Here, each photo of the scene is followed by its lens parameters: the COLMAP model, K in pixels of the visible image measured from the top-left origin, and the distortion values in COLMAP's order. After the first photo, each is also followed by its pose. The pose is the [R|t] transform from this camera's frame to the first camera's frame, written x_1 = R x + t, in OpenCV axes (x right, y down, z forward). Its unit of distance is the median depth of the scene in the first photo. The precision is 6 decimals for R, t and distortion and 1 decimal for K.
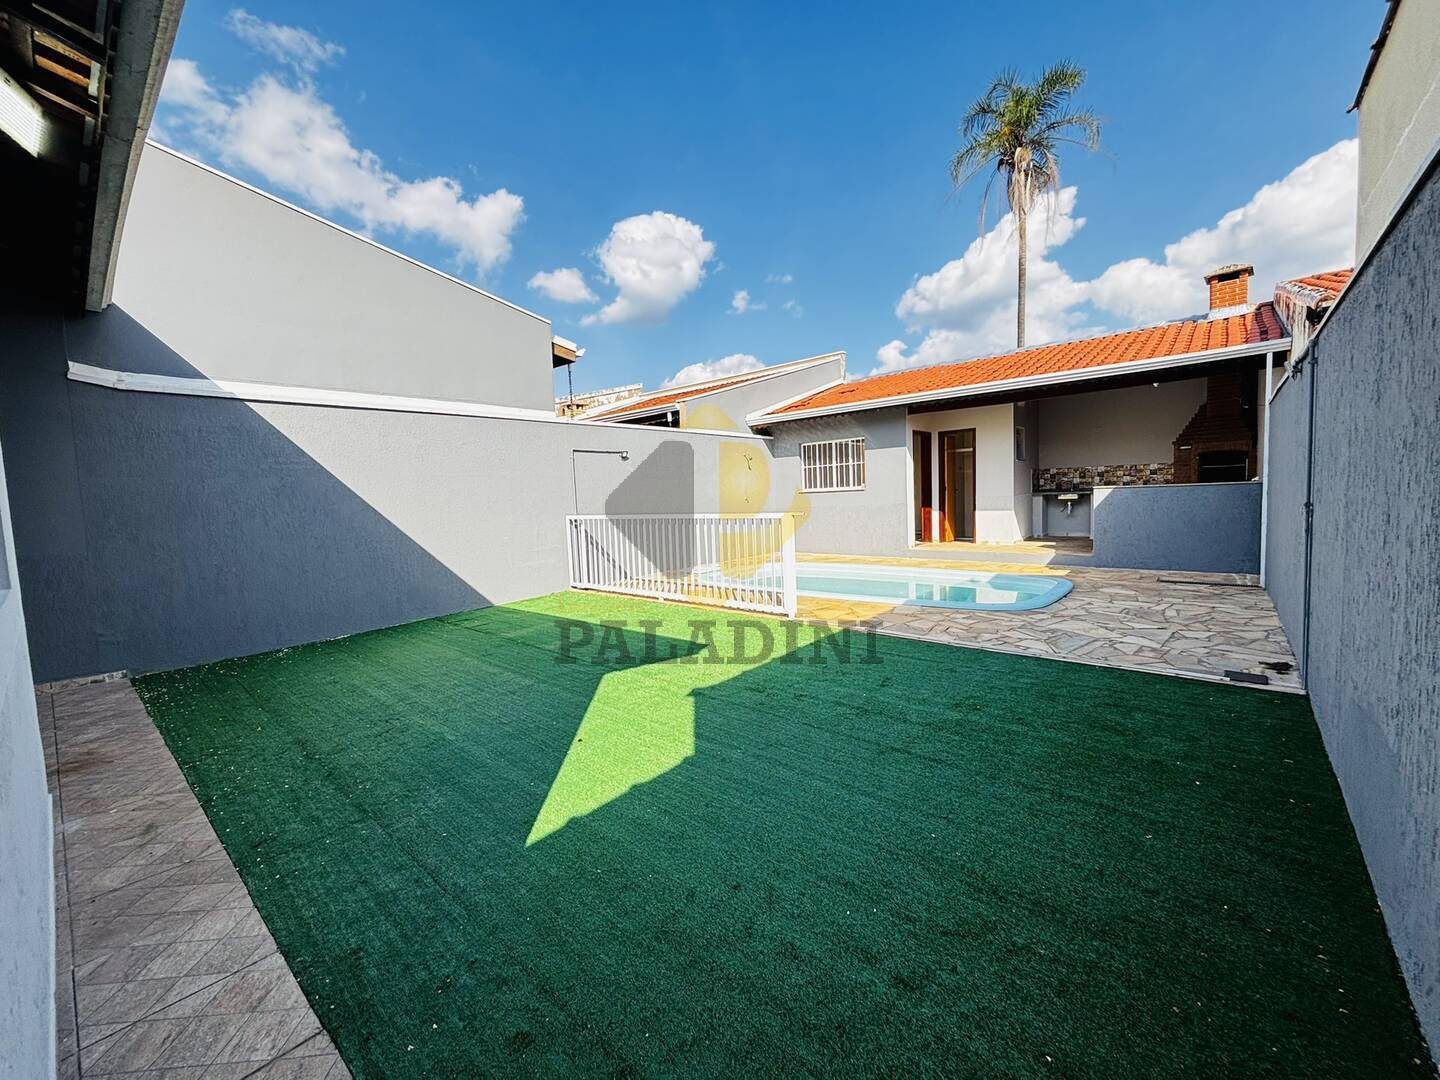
lens RADIAL K [[580.4, 0, 723.3], [0, 580.4, 537.0], [0, 0, 1]] dist [-0.001655, 0.000855]
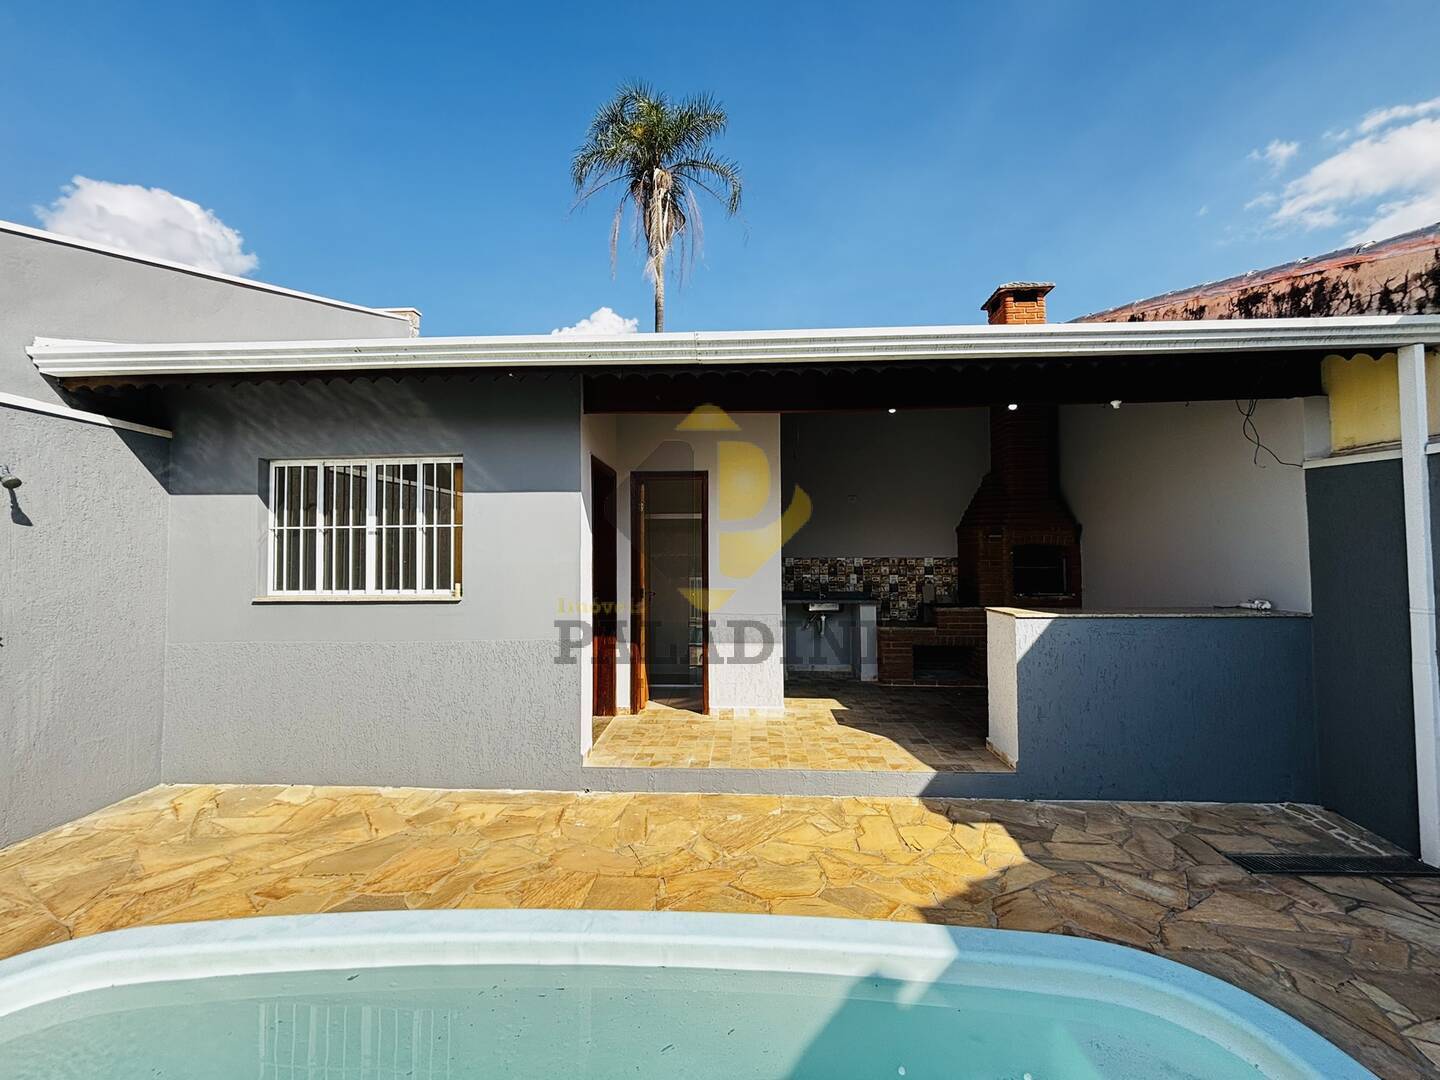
lens RADIAL K [[580.4, 0, 709.9], [0, 580.4, 535.7], [0, 0, 1]] dist [-0.001655, 0.000855]
pose [[0.785609, 0.057322, 0.616063, 0.134423], [0.018694, 0.993046, -0.116237, -0.072885], [-0.618441, 0.102833, 0.779074, 0.588850]]
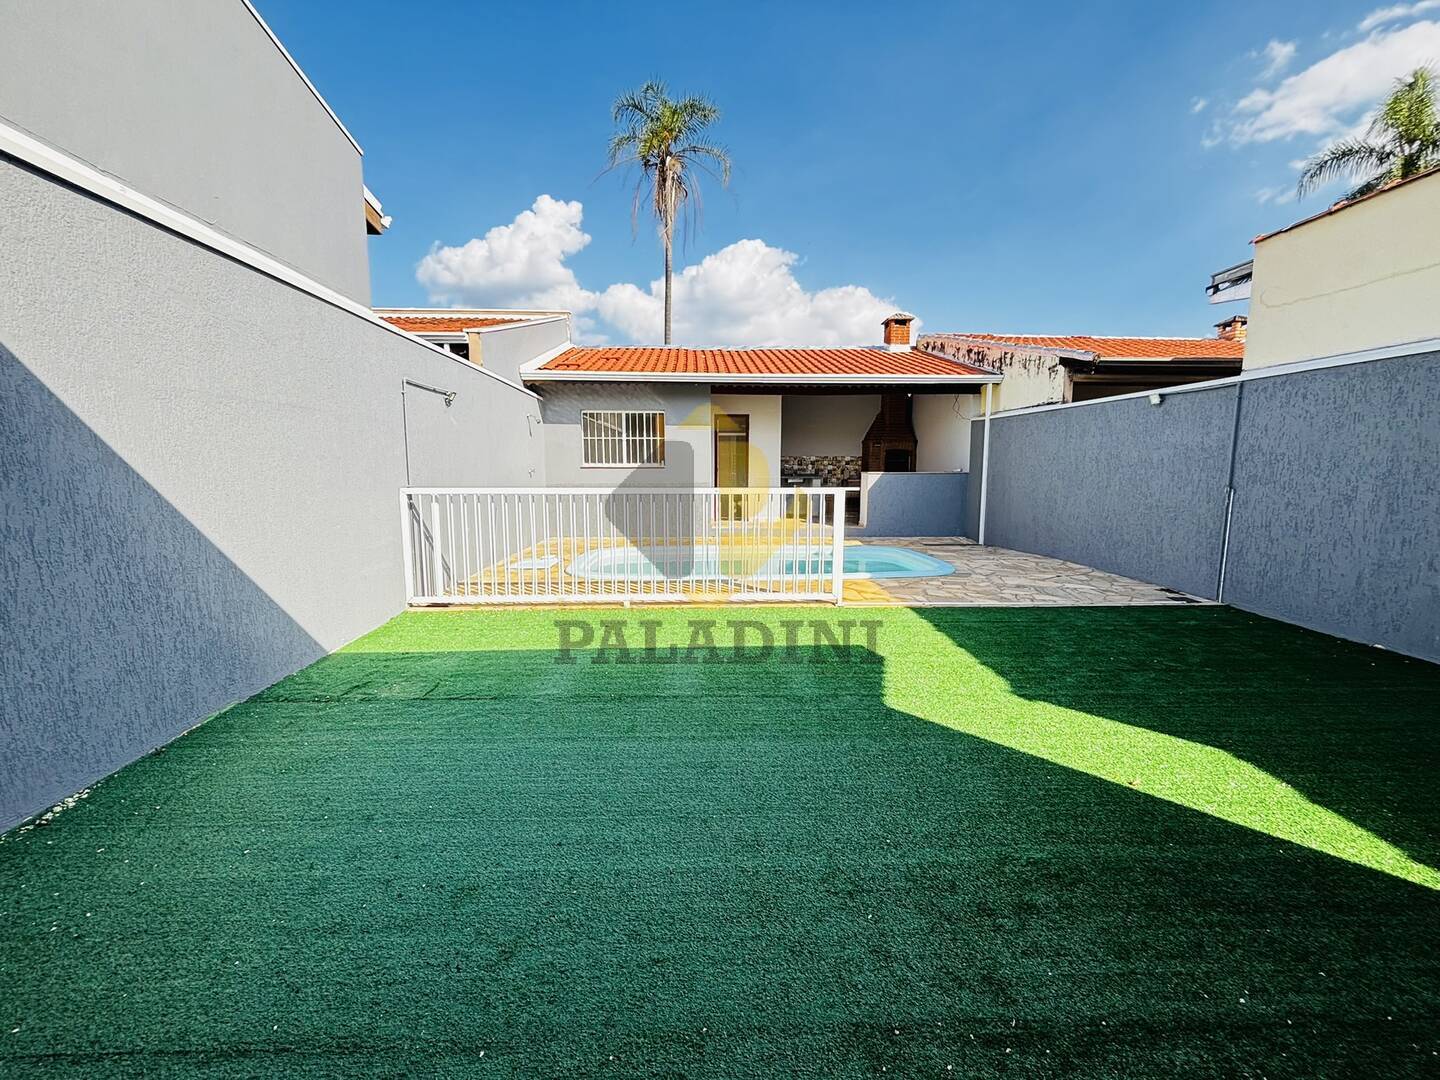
lens RADIAL K [[580.4, 0, 718.5], [0, 580.4, 536.5], [0, 0, 1]] dist [-0.001655, 0.000855]
pose [[0.724574, -0.039769, 0.688049, -0.327356], [0.020356, 0.999133, 0.036312, -0.001094], [-0.688897, -0.012305, 0.724755, 0.241853]]
